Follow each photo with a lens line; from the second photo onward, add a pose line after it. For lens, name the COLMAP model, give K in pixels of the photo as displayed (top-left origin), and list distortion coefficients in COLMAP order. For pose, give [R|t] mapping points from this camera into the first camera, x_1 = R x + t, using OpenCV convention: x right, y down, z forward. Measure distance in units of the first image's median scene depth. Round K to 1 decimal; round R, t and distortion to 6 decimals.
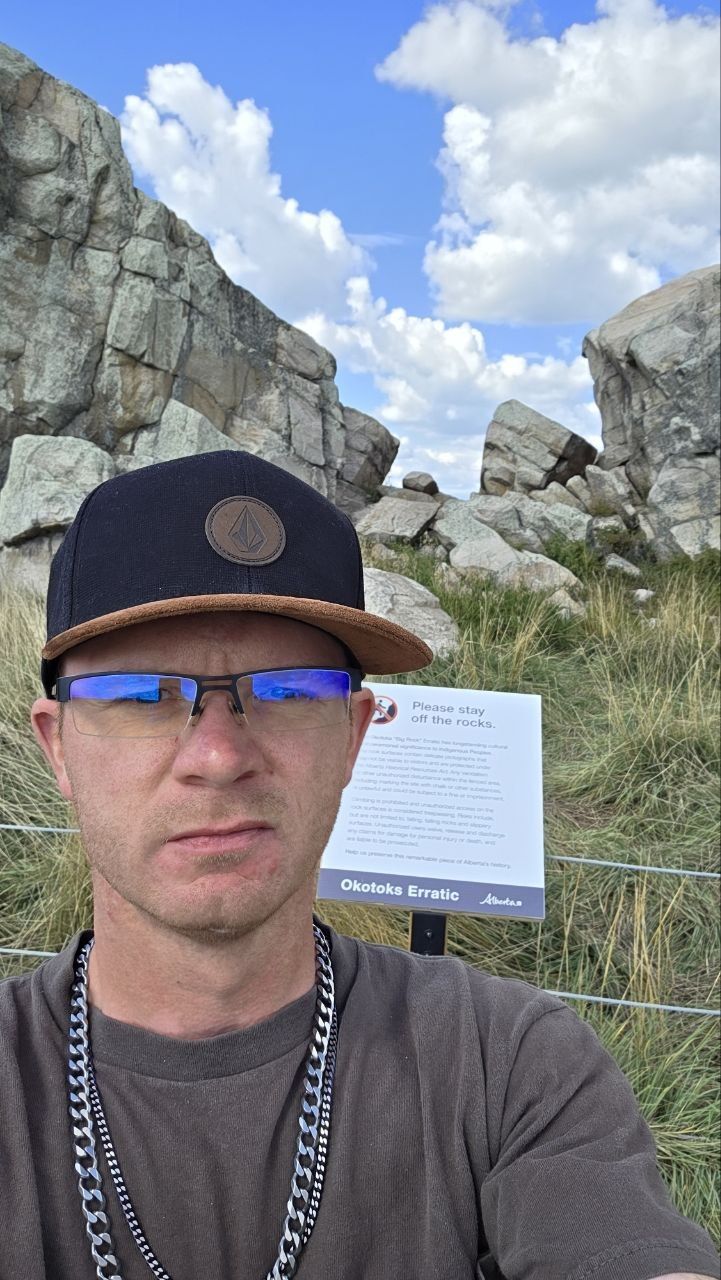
lens RADIAL K [[958.6, 0, 360.5], [0, 958.6, 640.0], [0, 0, 1]] dist [0.080615, -0.217841]
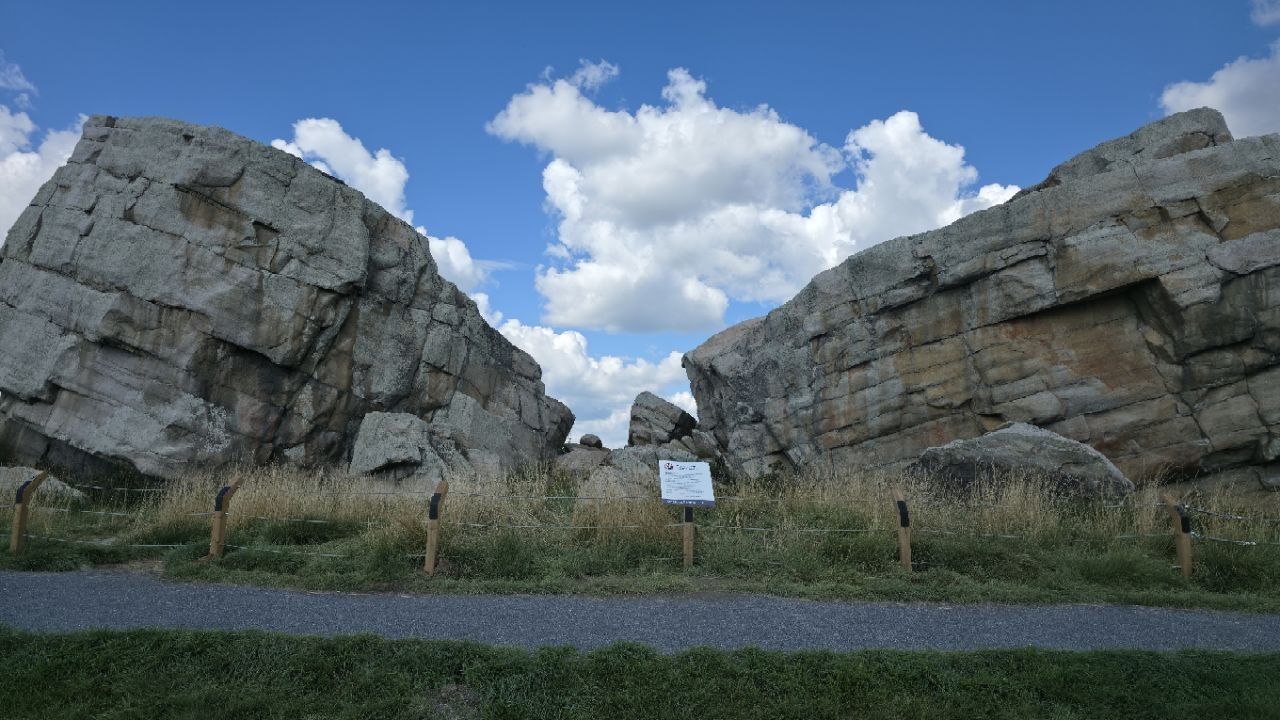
lens RADIAL K [[958.6, 0, 640.0], [0, 958.6, 360.0], [0, 0, 1]] dist [0.080615, -0.217841]
pose [[0.980590, 0.008471, 0.195885, -0.197752], [0.045463, 0.962014, -0.269187, 0.161029], [-0.190724, 0.272868, 0.942957, -0.645236]]
